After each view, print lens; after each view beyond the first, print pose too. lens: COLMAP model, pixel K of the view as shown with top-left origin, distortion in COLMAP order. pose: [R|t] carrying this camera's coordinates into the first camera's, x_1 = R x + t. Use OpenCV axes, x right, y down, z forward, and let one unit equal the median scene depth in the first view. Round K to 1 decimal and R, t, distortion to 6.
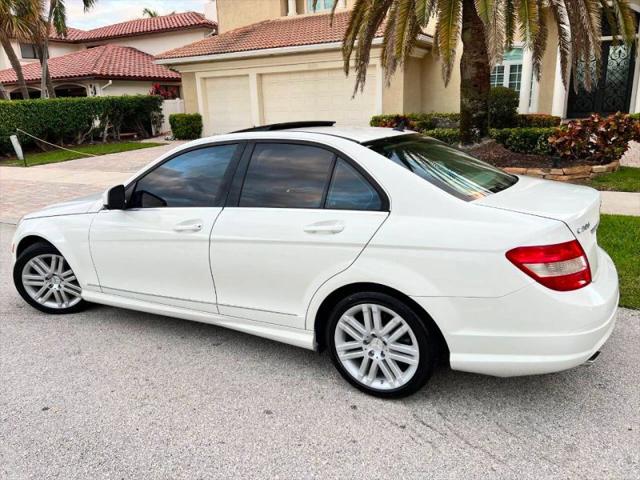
lens RADIAL K [[480.4, 0, 318.8], [0, 480.4, 244.7], [0, 0, 1]] dist [0.052052, -0.060302]
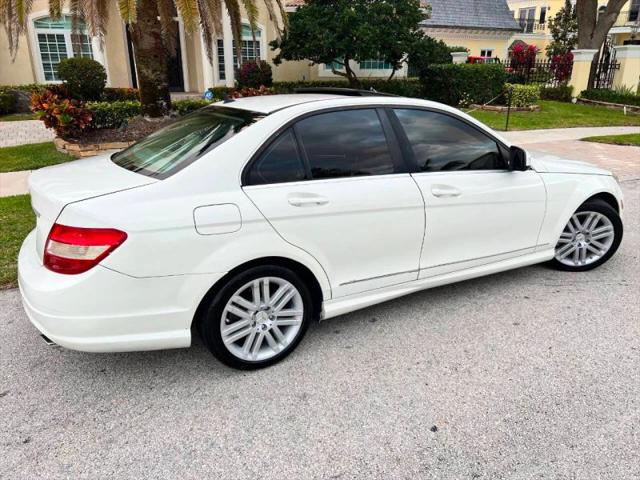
lens RADIAL K [[480.4, 0, 322.4], [0, 480.4, 241.6], [0, 0, 1]] dist [0.052052, -0.060302]
pose [[0.541651, -0.245569, 0.803934, -0.365995], [0.212678, 0.965296, 0.151567, -0.041896], [-0.813254, 0.088882, 0.575080, 0.187236]]
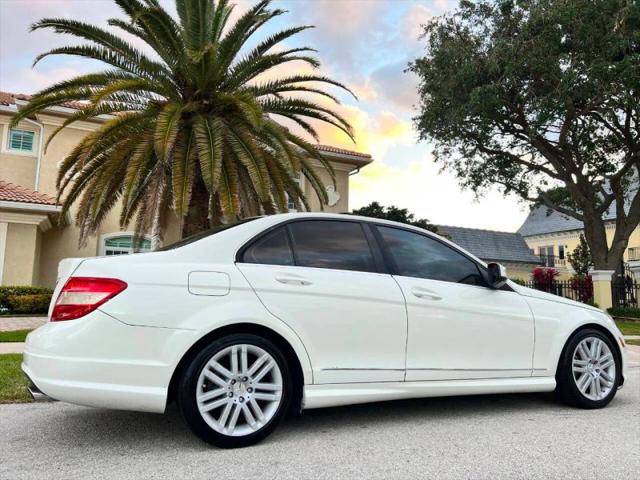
lens RADIAL K [[480.4, 0, 325.0], [0, 480.4, 242.0], [0, 0, 1]] dist [0.052052, -0.060302]
pose [[0.600099, 0.148998, 0.785927, -0.377579], [0.183549, 0.930637, -0.316582, 0.055976], [-0.778583, 0.334237, 0.531126, 0.161636]]
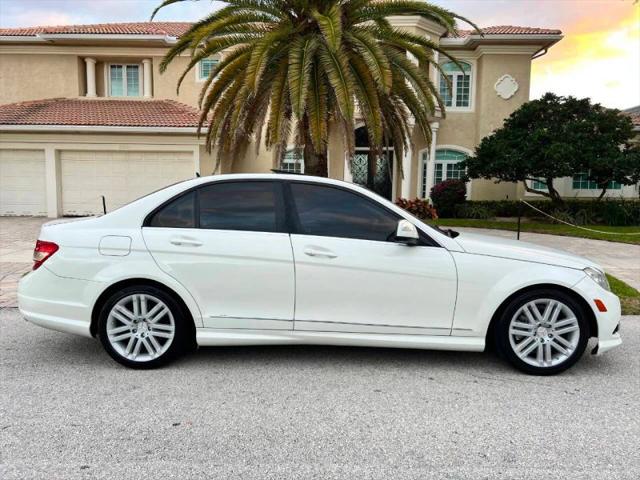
lens RADIAL K [[480.4, 0, 320.6], [0, 480.4, 242.0], [0, 0, 1]] dist [0.052052, -0.060302]
pose [[0.887668, 0.002445, 0.460478, -0.217321], [0.085450, 0.981743, -0.169936, 0.047674], [-0.452486, 0.190194, 0.871253, -0.016698]]
